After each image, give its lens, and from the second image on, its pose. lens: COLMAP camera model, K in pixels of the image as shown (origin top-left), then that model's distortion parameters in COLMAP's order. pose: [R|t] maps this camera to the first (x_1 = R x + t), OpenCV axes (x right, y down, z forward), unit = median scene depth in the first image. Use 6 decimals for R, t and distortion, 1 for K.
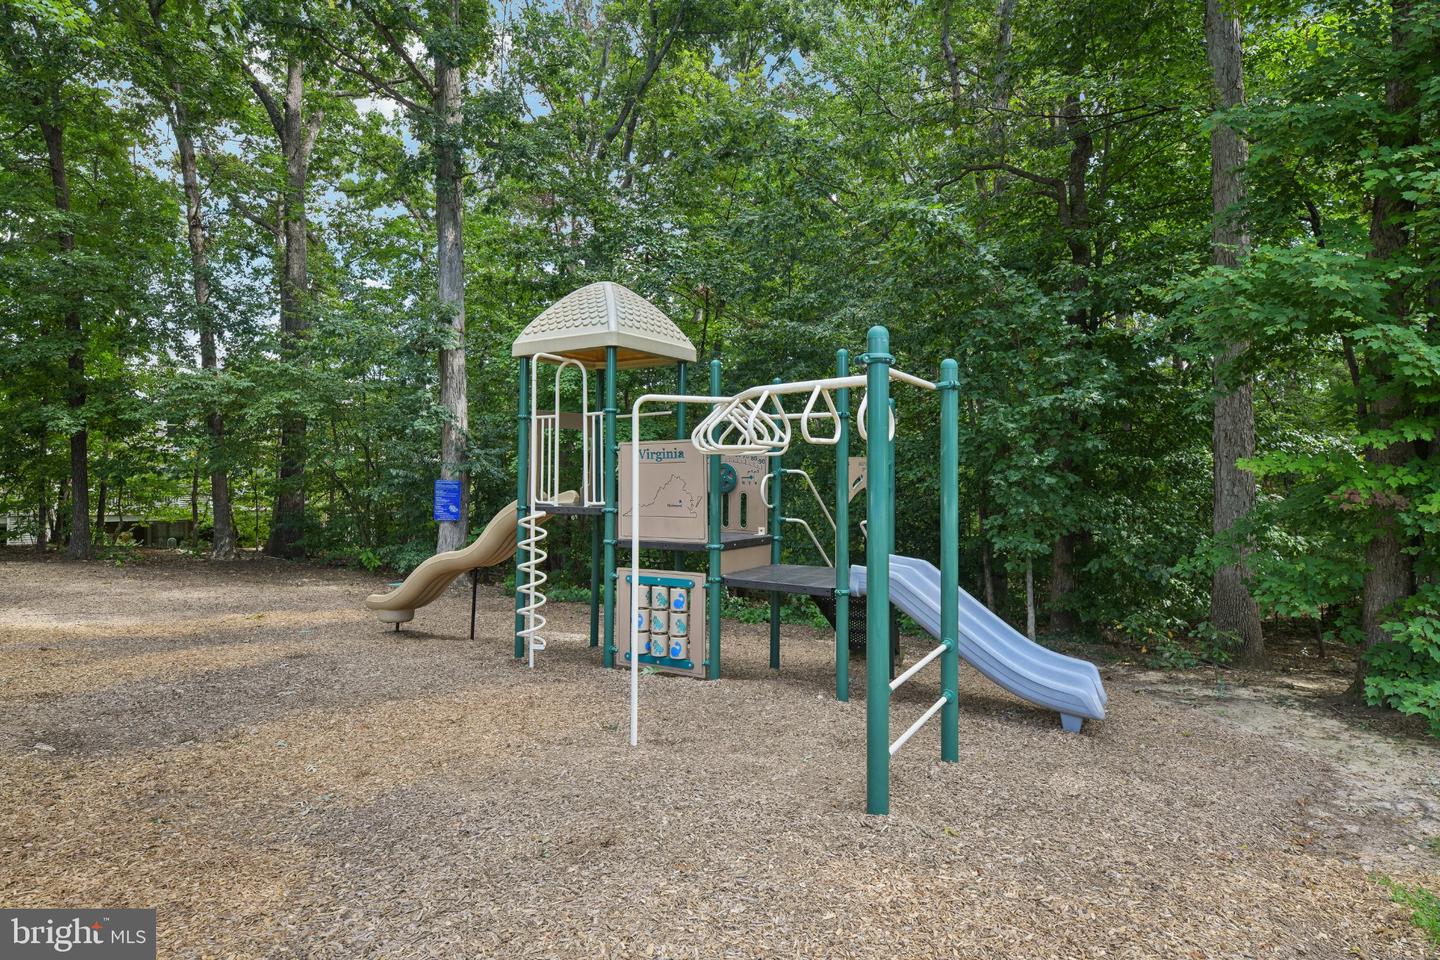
lens RADIAL K [[733.6, 0, 723.7], [0, 733.6, 470.5], [0, 0, 1]] dist [0.005257, -0.001813]
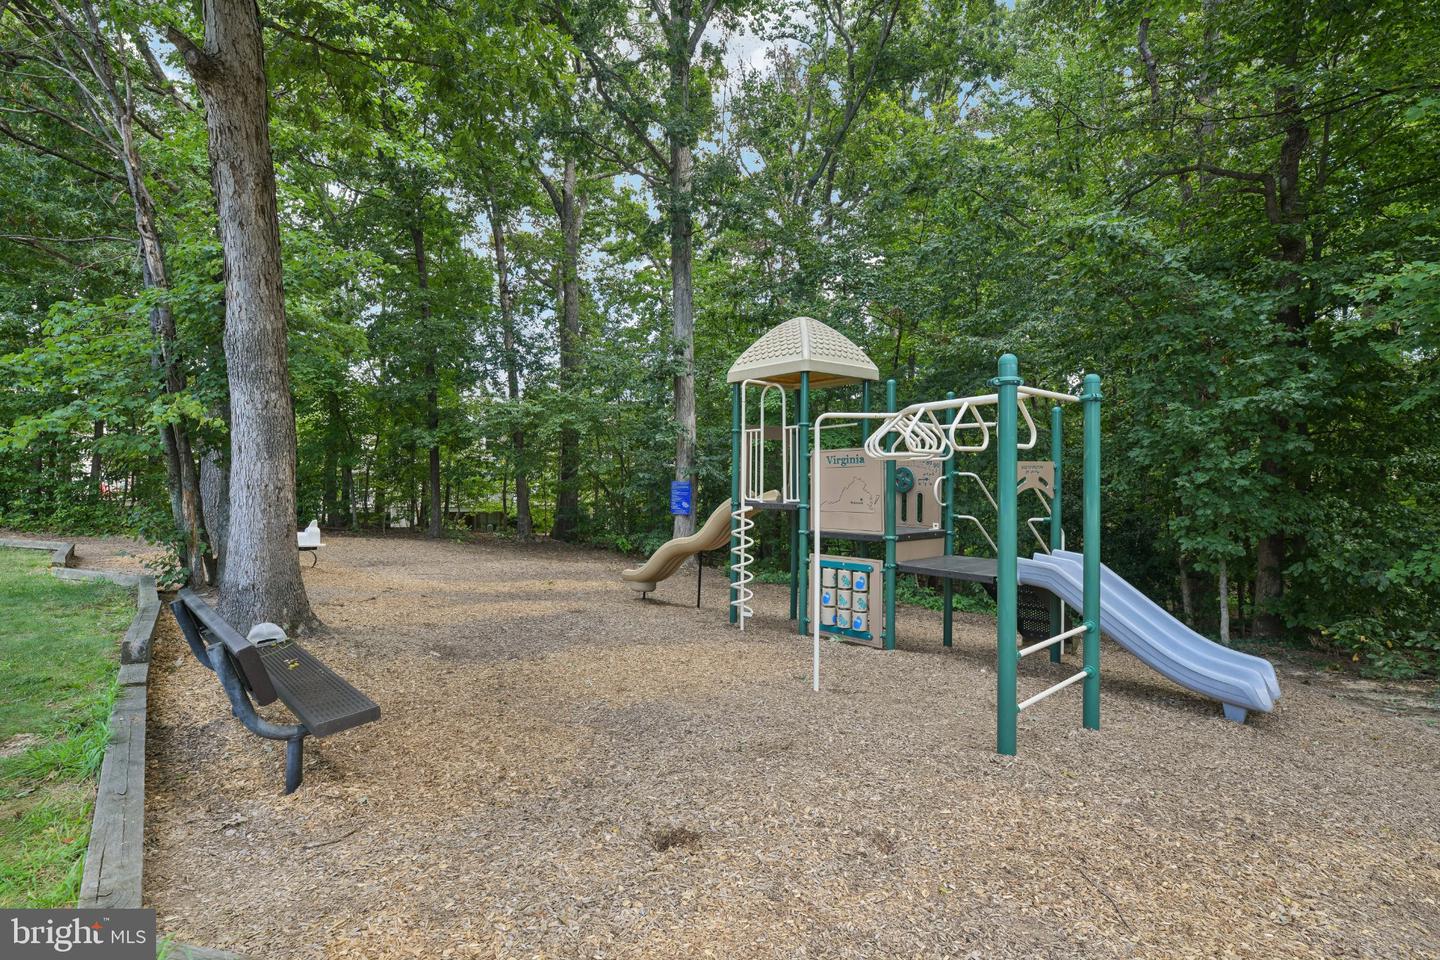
lens RADIAL K [[707.4, 0, 720.0], [0, 707.4, 480.0], [0, 0, 1]] dist [-0.001208, -0.000177]
pose [[0.951974, 0.000111, -0.306179, 0.059229], [0.002805, 0.999955, 0.009085, -0.000329], [0.306166, -0.009507, 0.951931, -0.131657]]
